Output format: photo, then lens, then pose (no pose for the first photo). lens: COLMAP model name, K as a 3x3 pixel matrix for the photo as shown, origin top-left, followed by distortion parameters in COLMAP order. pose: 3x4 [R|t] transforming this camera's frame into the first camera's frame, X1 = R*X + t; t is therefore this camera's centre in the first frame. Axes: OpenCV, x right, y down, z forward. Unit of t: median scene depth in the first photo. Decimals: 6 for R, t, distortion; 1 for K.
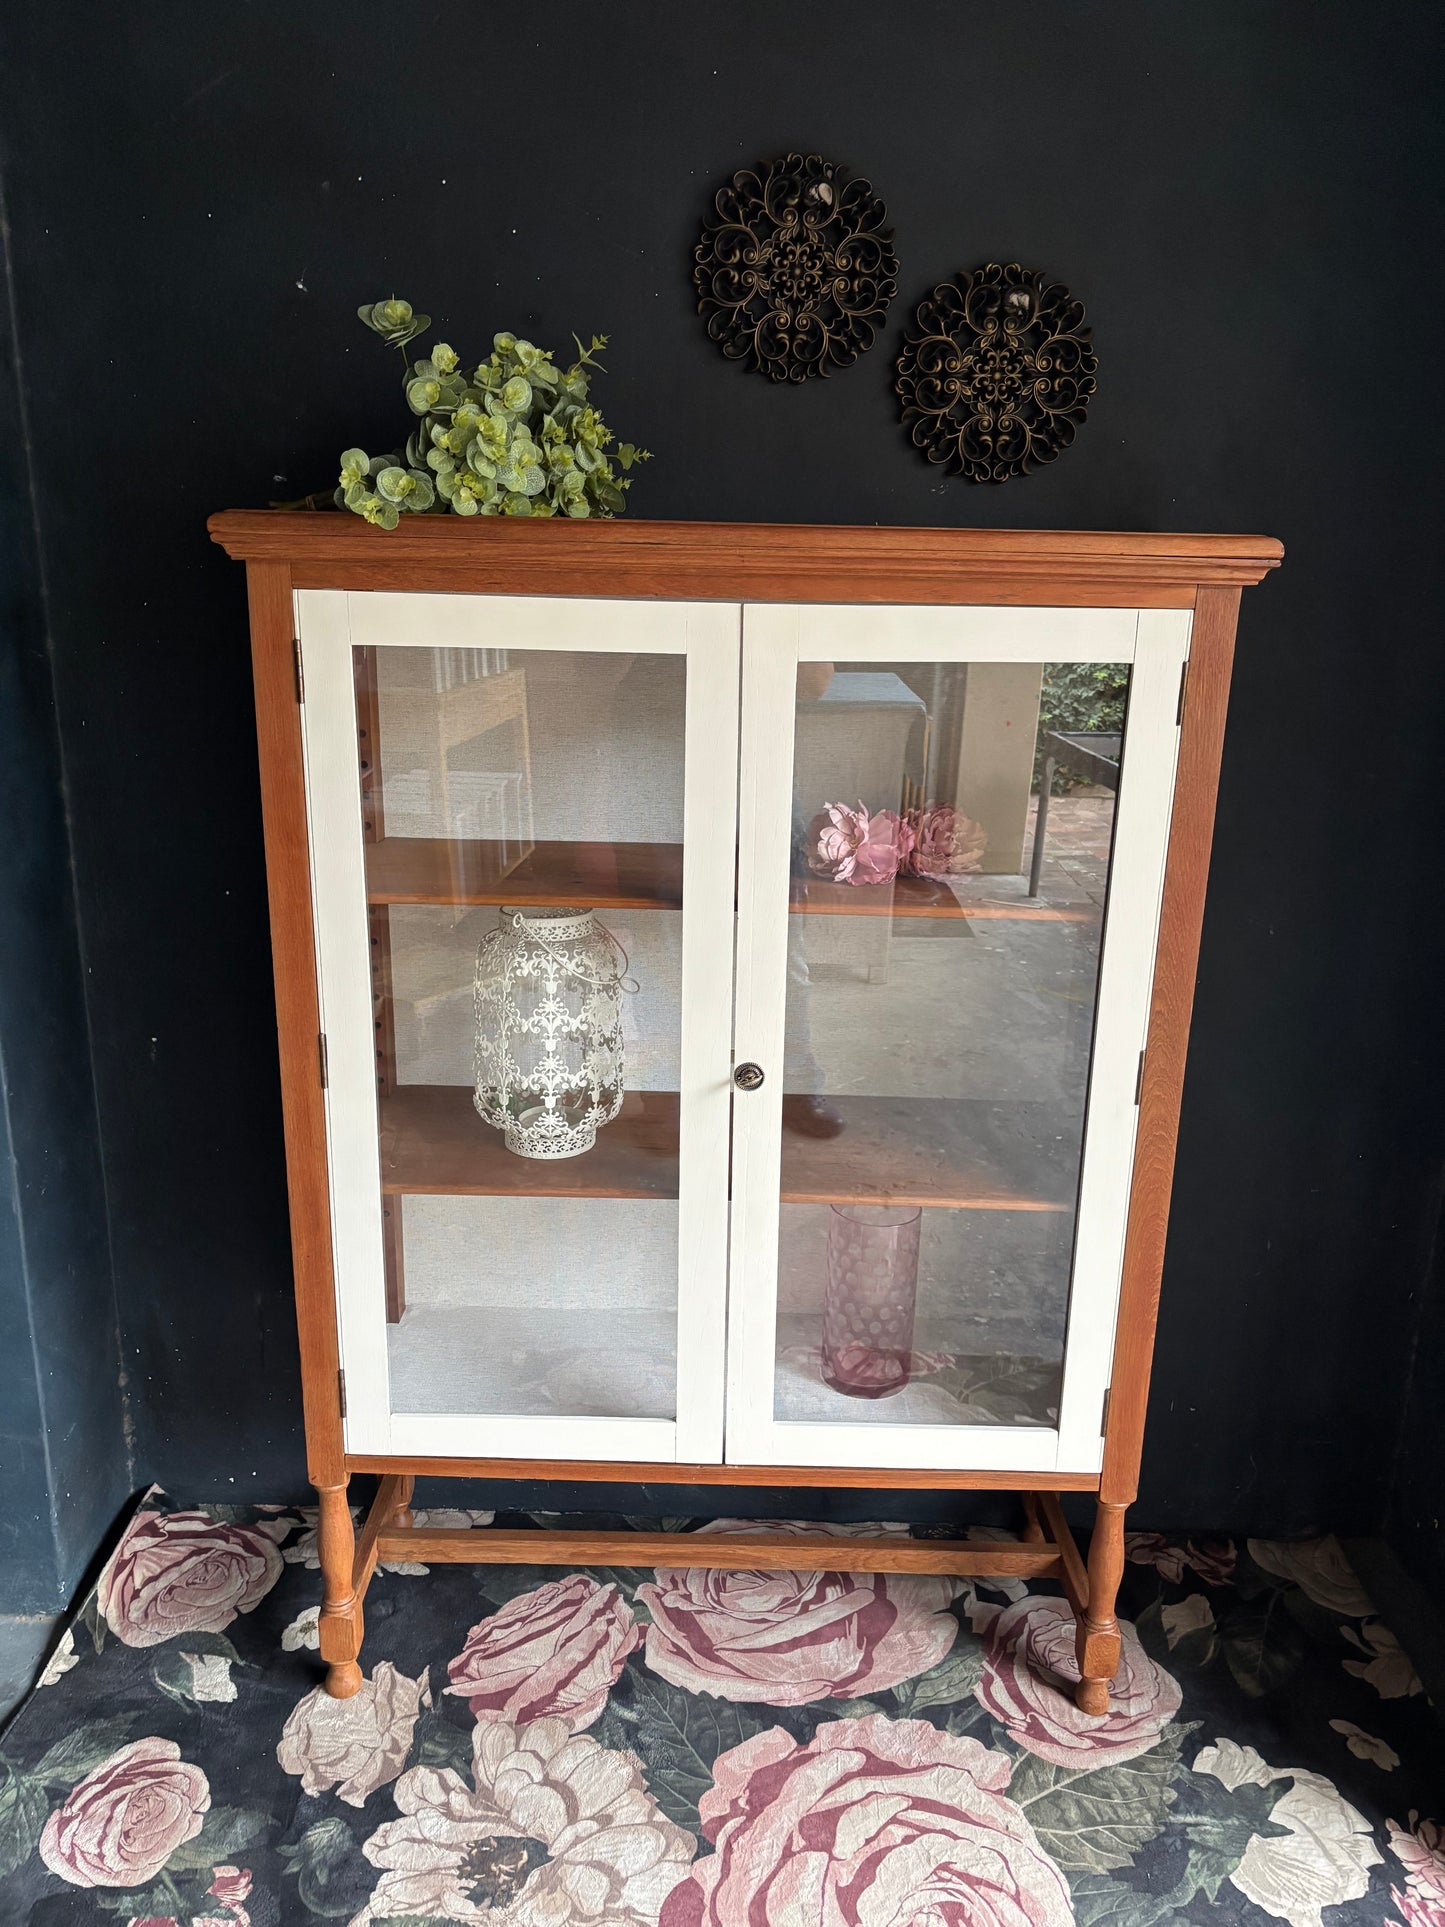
lens RADIAL K [[1451.4, 0, 720.6], [0, 1451.4, 971.4], [0, 0, 1]] dist [0.074762, -0.088892]
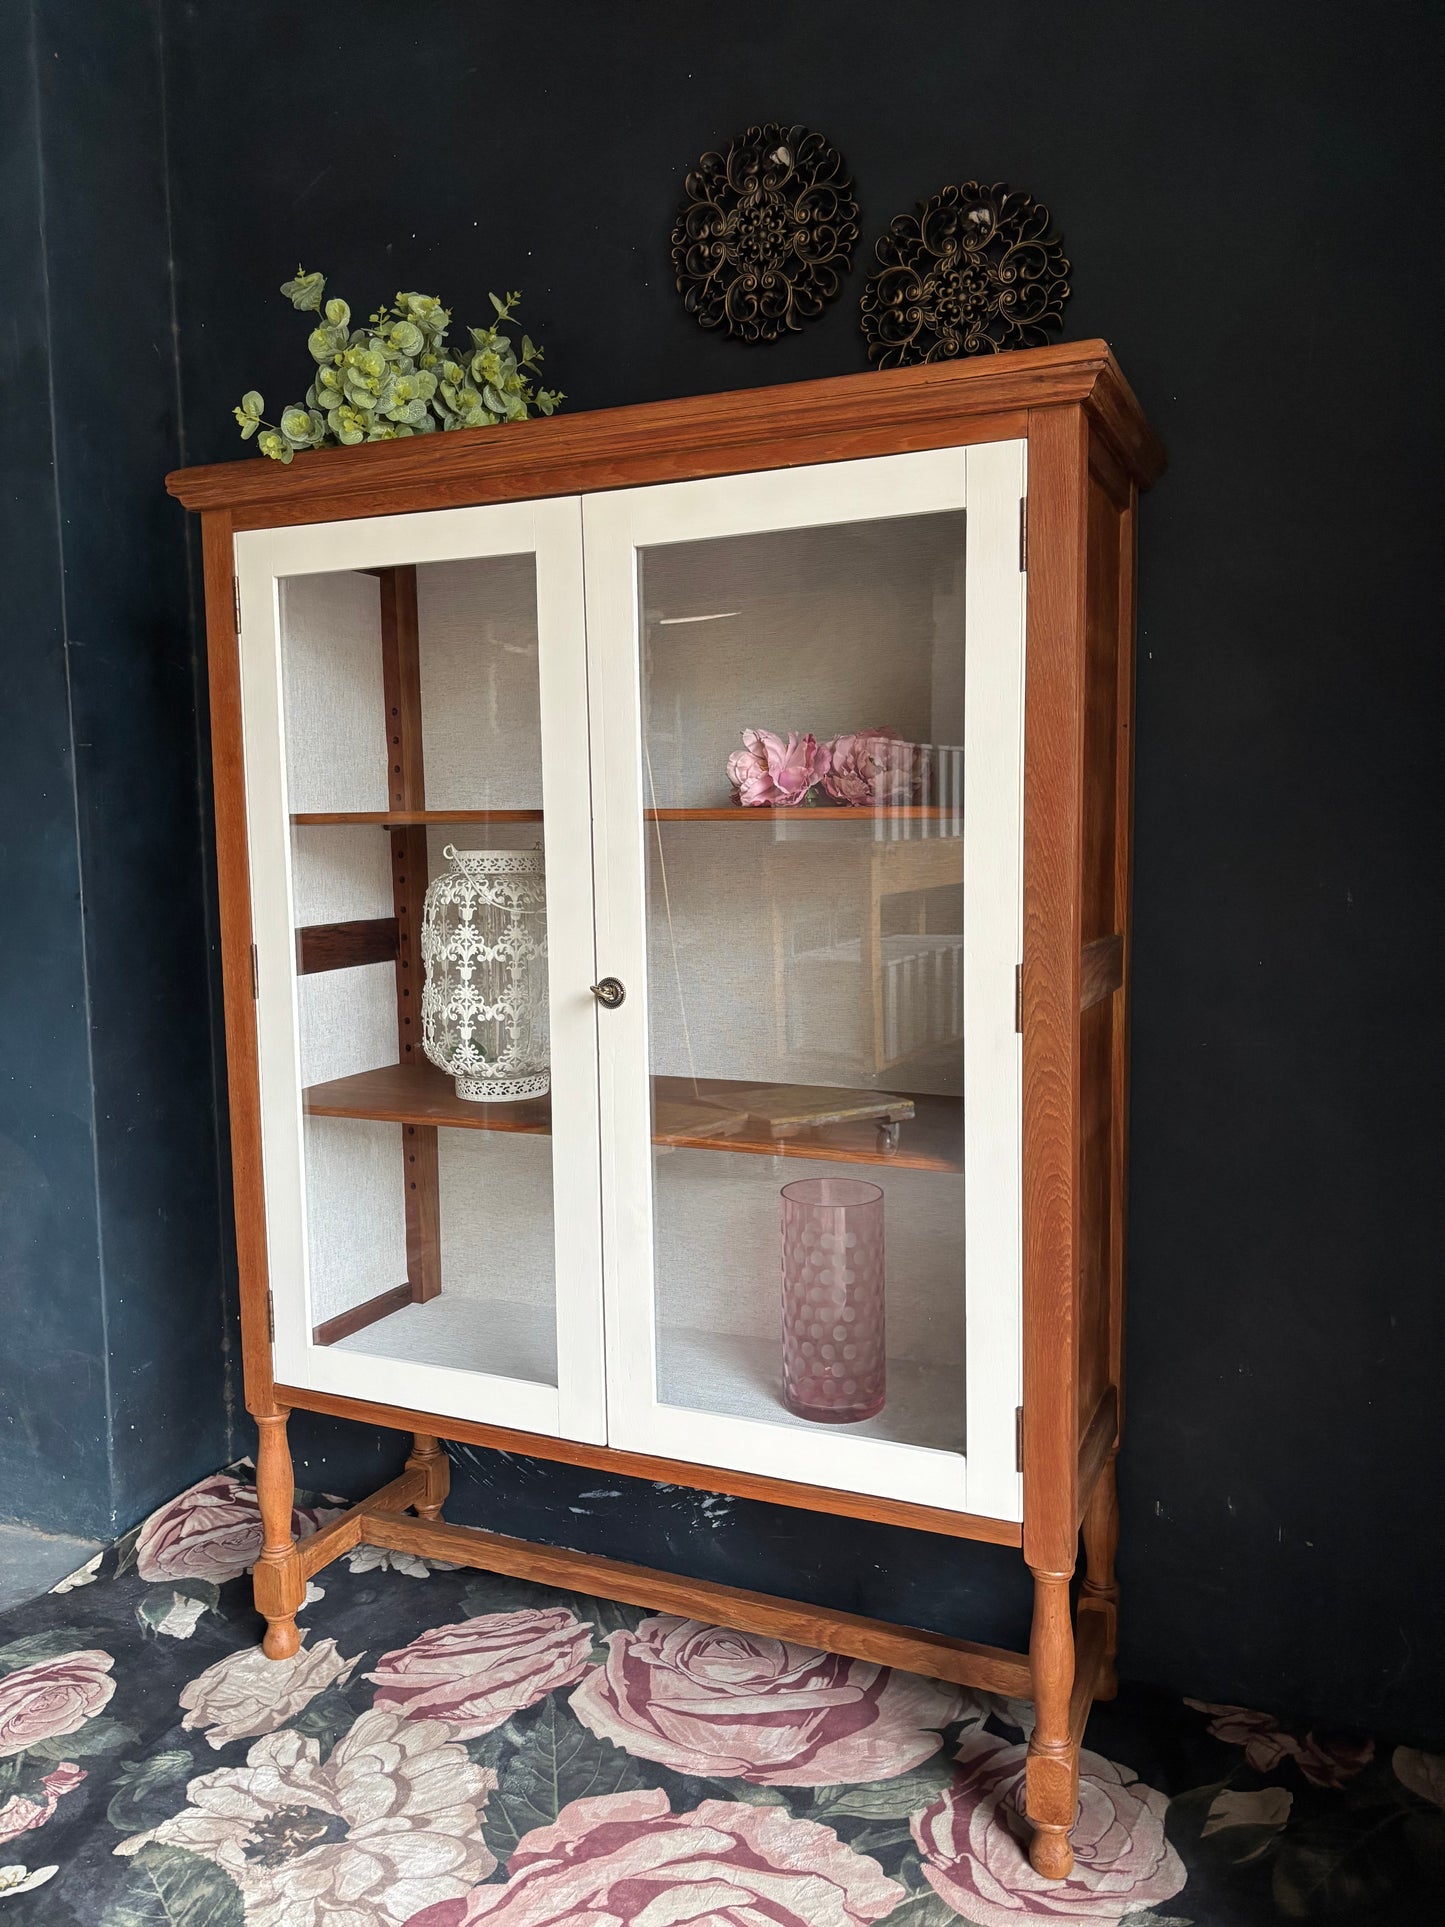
lens RADIAL K [[1451.4, 0, 718.8], [0, 1451.4, 960.3], [0, 0, 1]] dist [0.074762, -0.088892]
pose [[0.913521, 0.003917, -0.406773, 0.434634], [-0.080066, 0.982125, -0.170354, 0.192309], [0.398835, 0.188191, 0.897505, 0.163019]]
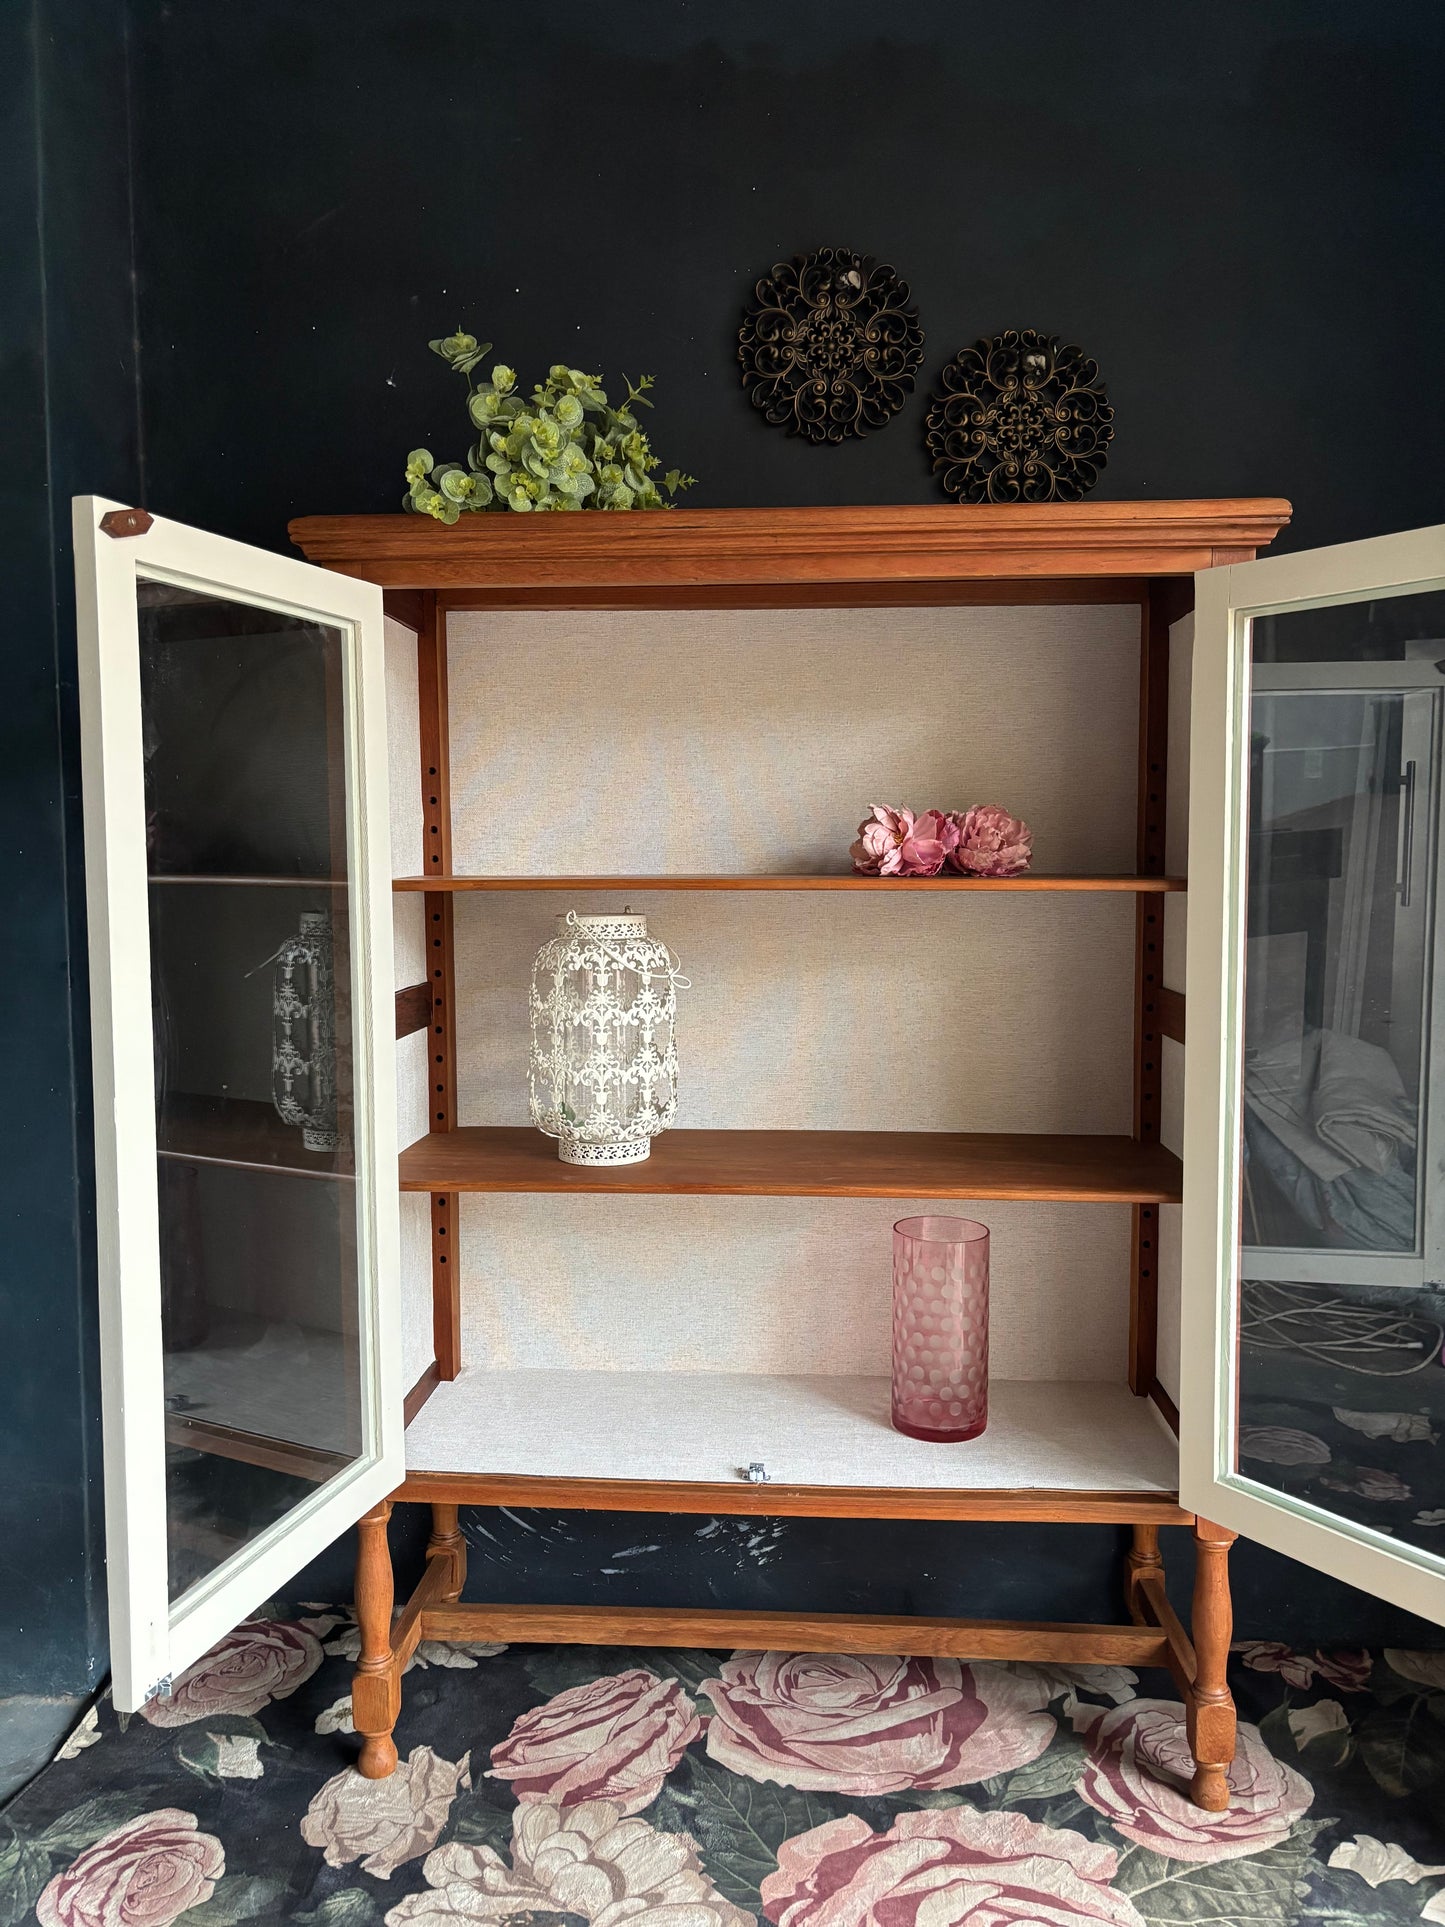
lens RADIAL K [[1451.4, 0, 731.2], [0, 1451.4, 954.7], [0, 0, 1]] dist [0.074762, -0.088892]
pose [[0.997737, -0.022629, -0.063314, 0.035854], [0.008850, 0.977670, -0.209958, 0.198921], [0.066652, 0.208922, 0.975658, 0.014015]]
